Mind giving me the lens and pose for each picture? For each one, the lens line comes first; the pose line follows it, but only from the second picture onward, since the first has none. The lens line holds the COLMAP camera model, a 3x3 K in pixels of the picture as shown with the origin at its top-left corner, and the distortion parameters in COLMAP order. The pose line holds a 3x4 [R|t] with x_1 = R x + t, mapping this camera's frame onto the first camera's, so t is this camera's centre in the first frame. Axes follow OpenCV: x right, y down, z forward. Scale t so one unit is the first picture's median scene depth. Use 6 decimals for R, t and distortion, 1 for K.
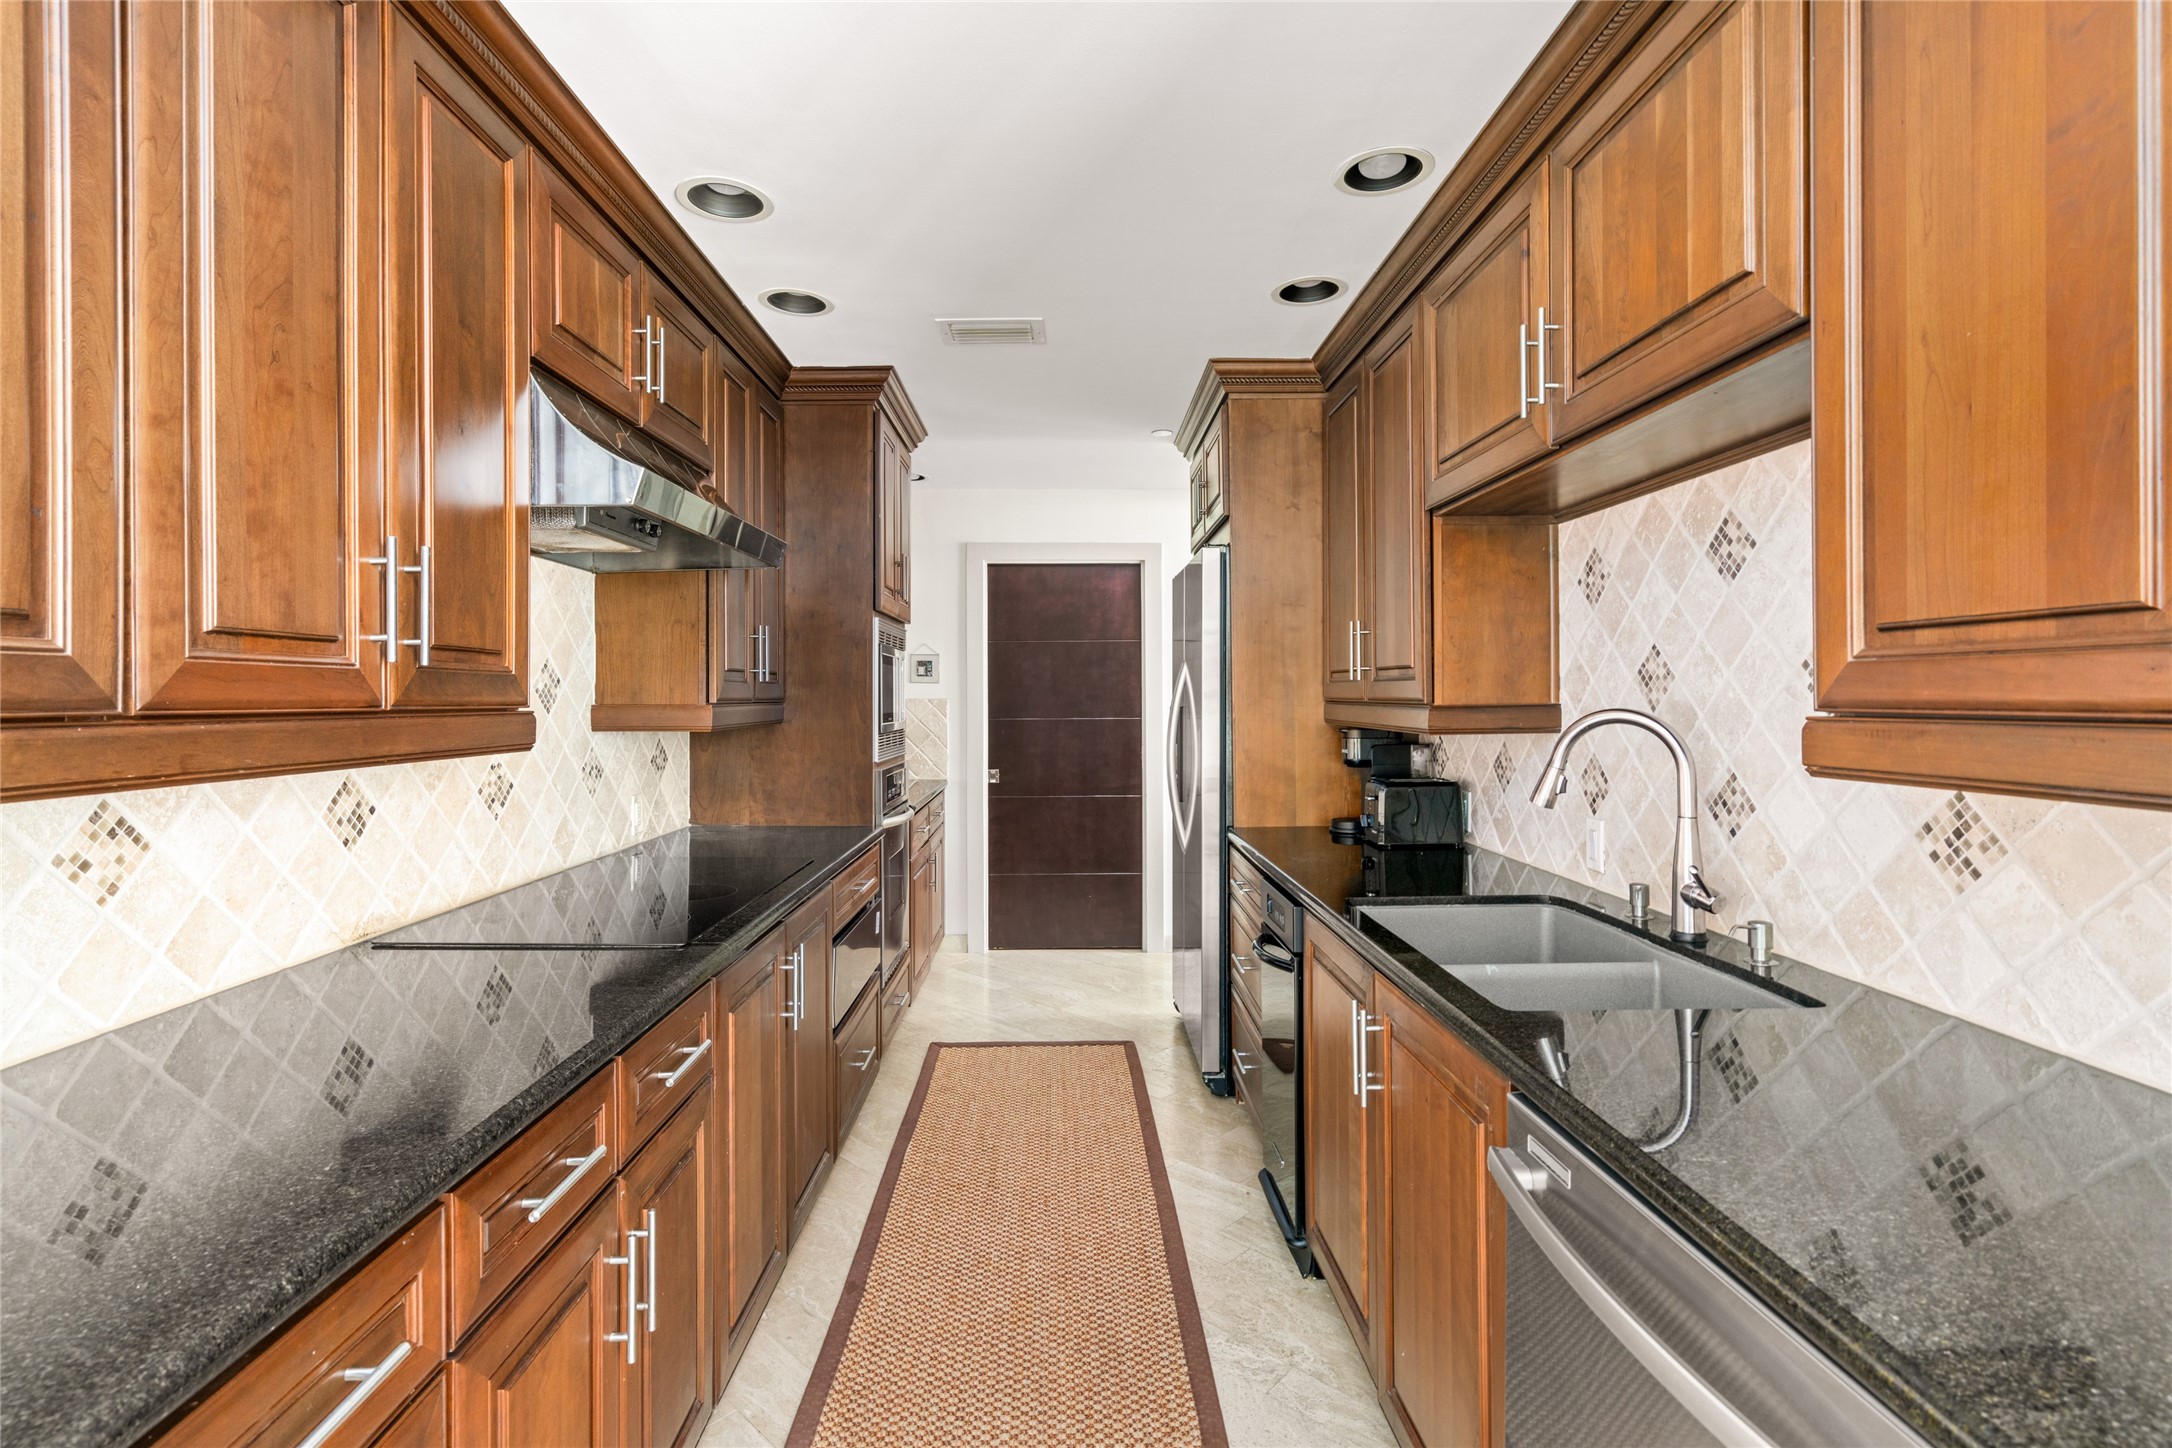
lens RADIAL K [[1017.8, 0, 1081.3], [0, 1017.8, 696.3], [0, 0, 1]] dist [-0.000203, 0.000656]
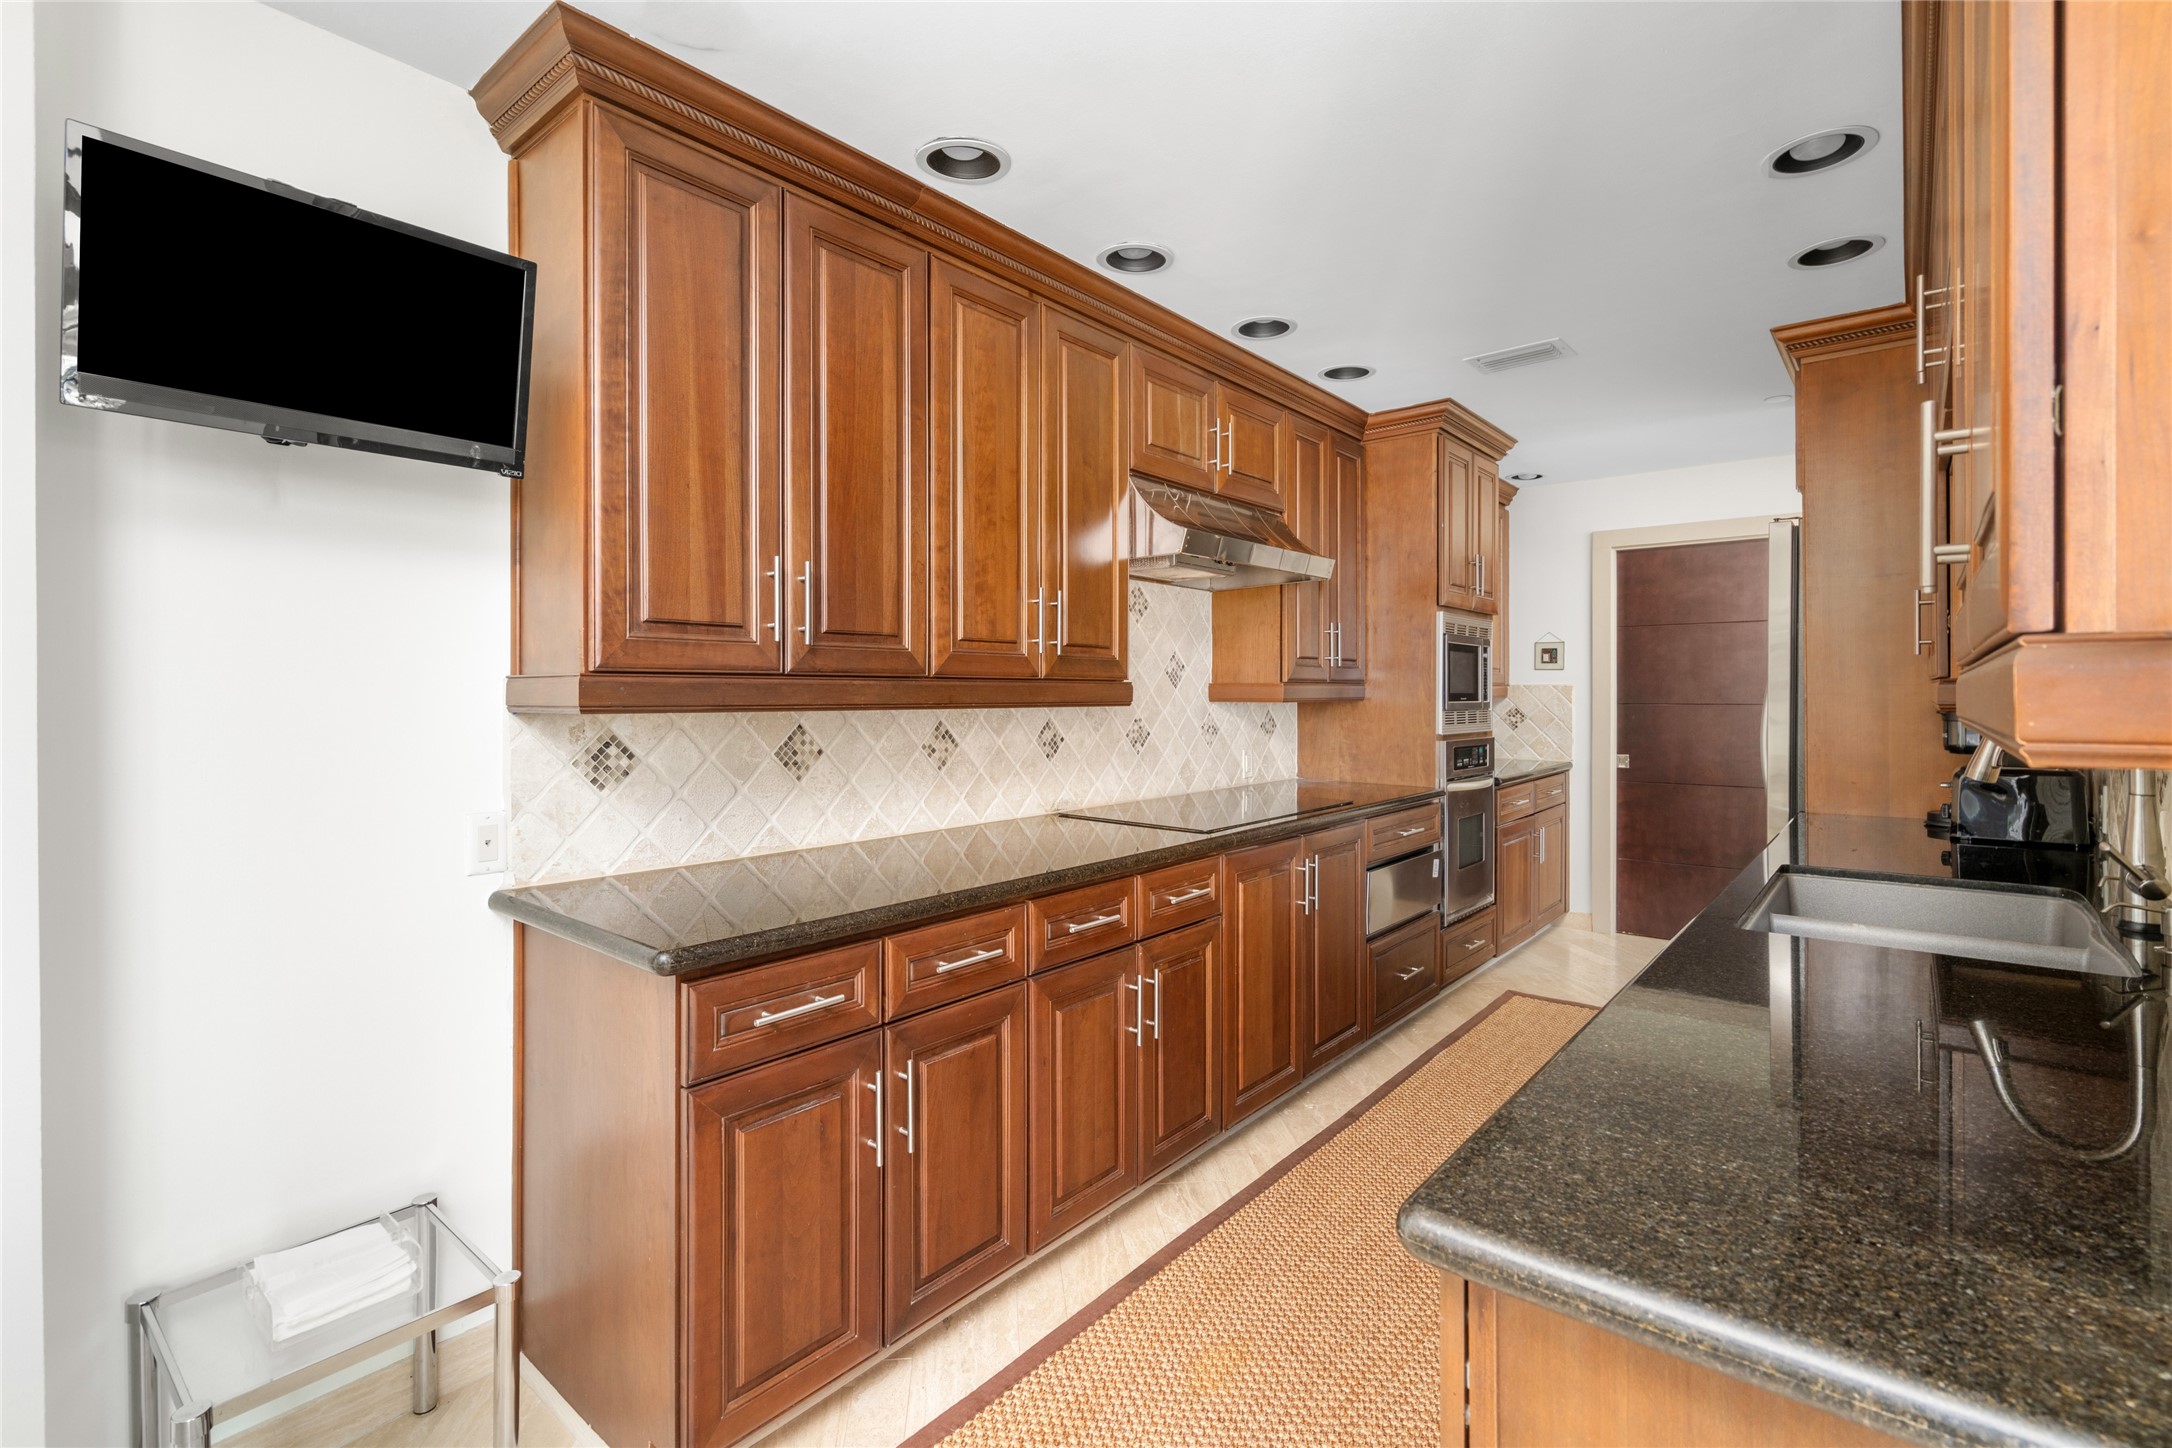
lens RADIAL K [[1017.8, 0, 1081.3], [0, 1017.8, 696.3], [0, 0, 1]] dist [-0.000203, 0.000656]
pose [[0.749224, 0.003852, -0.662305, 0.433162], [-0.001380, 0.999990, 0.004255, 0.026259], [0.662315, -0.002274, 0.749222, -0.259235]]
